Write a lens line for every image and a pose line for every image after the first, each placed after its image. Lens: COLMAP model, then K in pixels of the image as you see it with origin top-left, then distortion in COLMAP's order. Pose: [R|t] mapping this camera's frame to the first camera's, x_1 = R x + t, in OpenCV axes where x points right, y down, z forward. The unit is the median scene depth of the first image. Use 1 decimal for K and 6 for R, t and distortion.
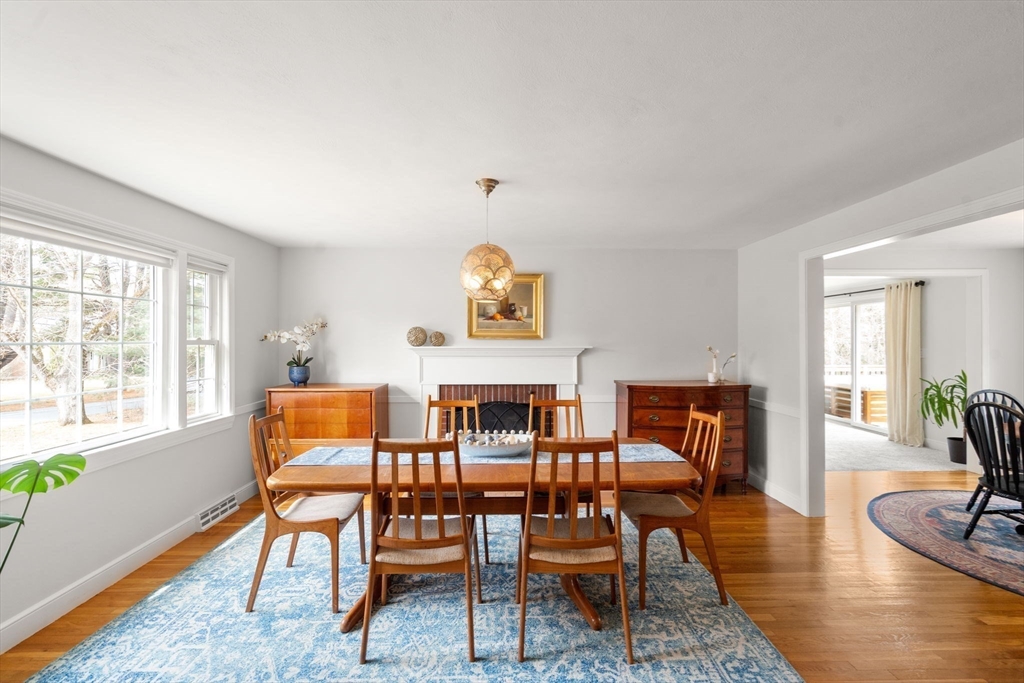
lens RADIAL K [[475.1, 0, 512.0], [0, 475.1, 342.8], [0, 0, 1]] dist [0.019699, -0.000777]
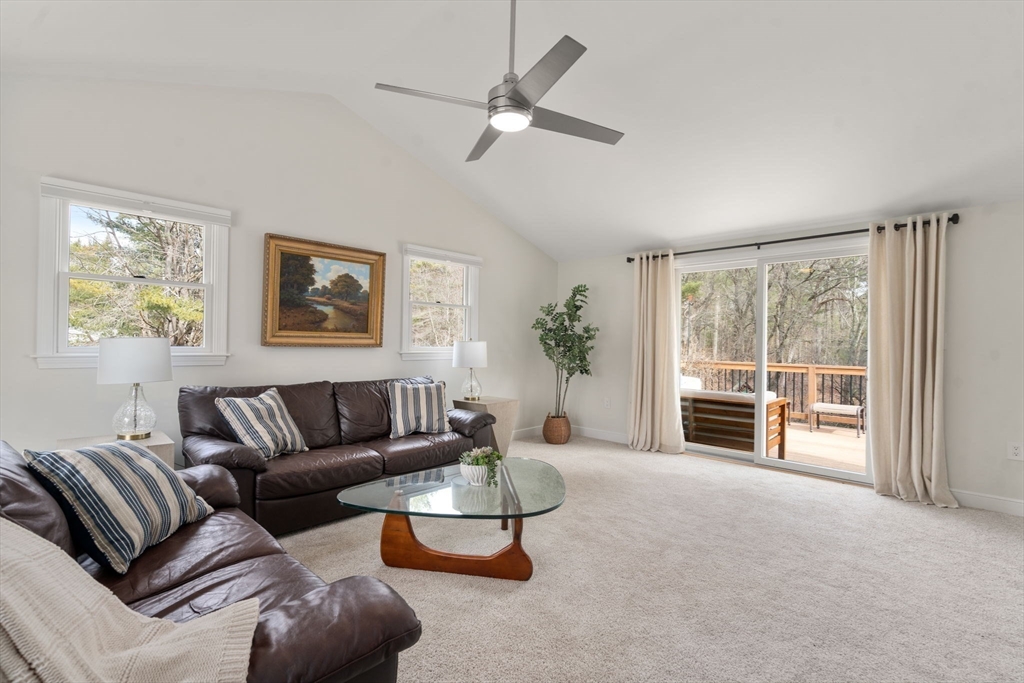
lens RADIAL K [[475.1, 0, 512.5], [0, 475.1, 341.0], [0, 0, 1]] dist [0.019699, -0.000777]
pose [[0.686788, 0.001734, 0.726856, 0.058982], [-0.004961, 0.999985, 0.002302, 0.018008], [-0.726841, -0.005187, 0.686786, 0.807580]]
